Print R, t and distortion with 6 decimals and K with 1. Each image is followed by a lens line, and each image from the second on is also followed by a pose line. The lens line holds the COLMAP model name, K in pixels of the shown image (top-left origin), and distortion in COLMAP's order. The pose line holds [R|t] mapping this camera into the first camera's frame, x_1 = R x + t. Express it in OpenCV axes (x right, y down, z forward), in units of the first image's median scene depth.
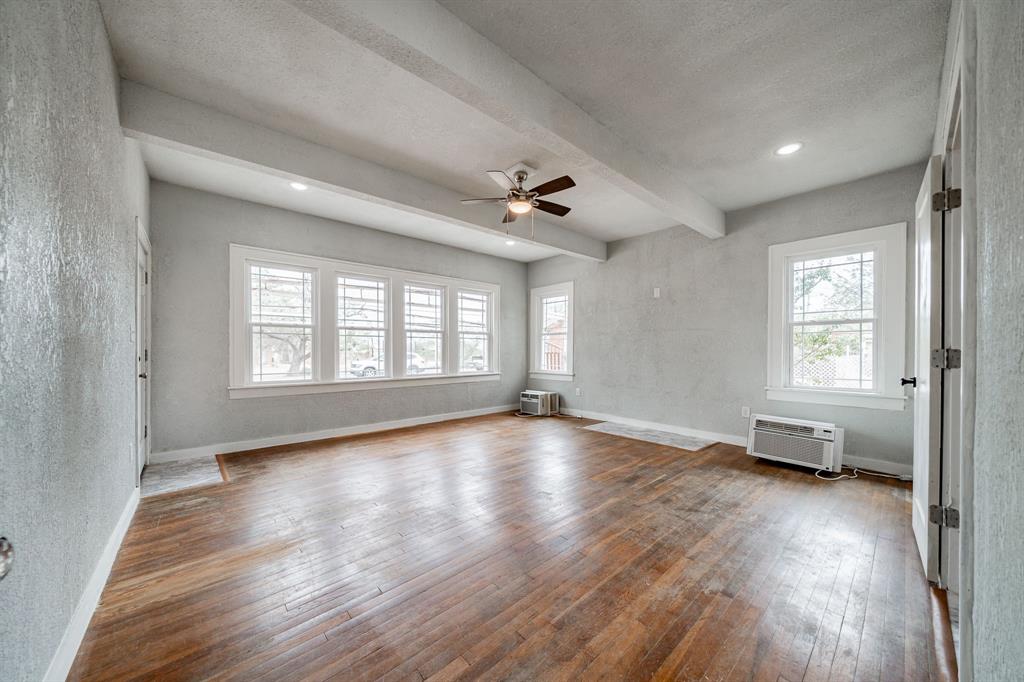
lens RADIAL K [[353.7, 0, 509.3], [0, 353.7, 349.3], [0, 0, 1]] dist [-0.004489, -0.000236]
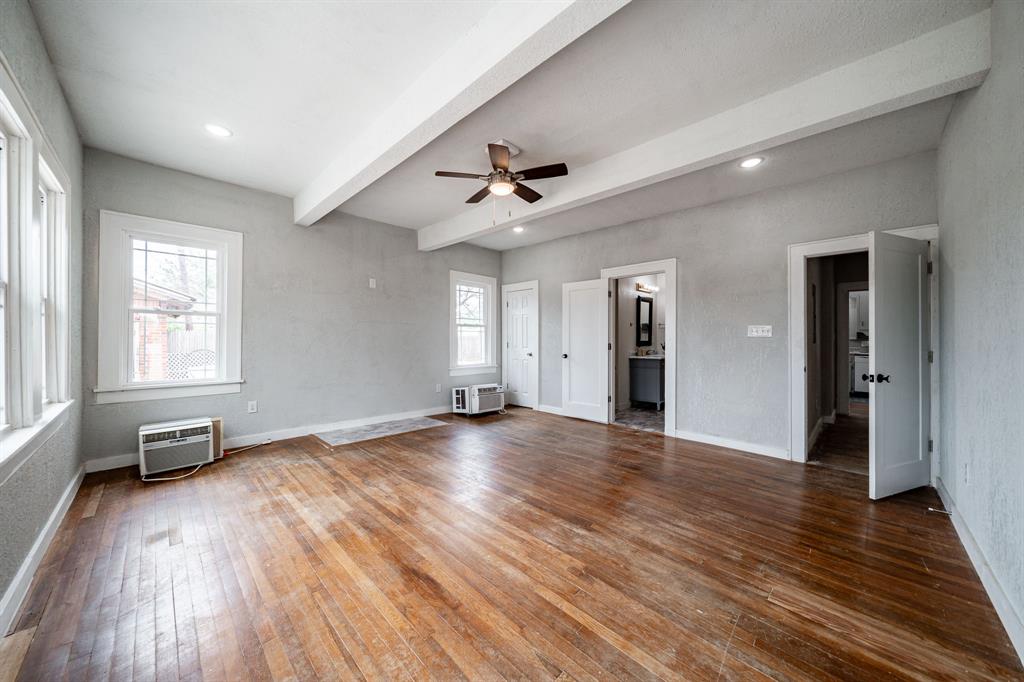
lens RADIAL K [[353.7, 0, 512.2], [0, 353.7, 339.3], [0, 0, 1]] dist [-0.004489, -0.000236]
pose [[-0.063076, -0.001672, 0.998007, -0.694251], [-0.010520, 0.999944, 0.001010, -0.013385], [-0.997953, -0.010436, -0.063090, 0.811816]]
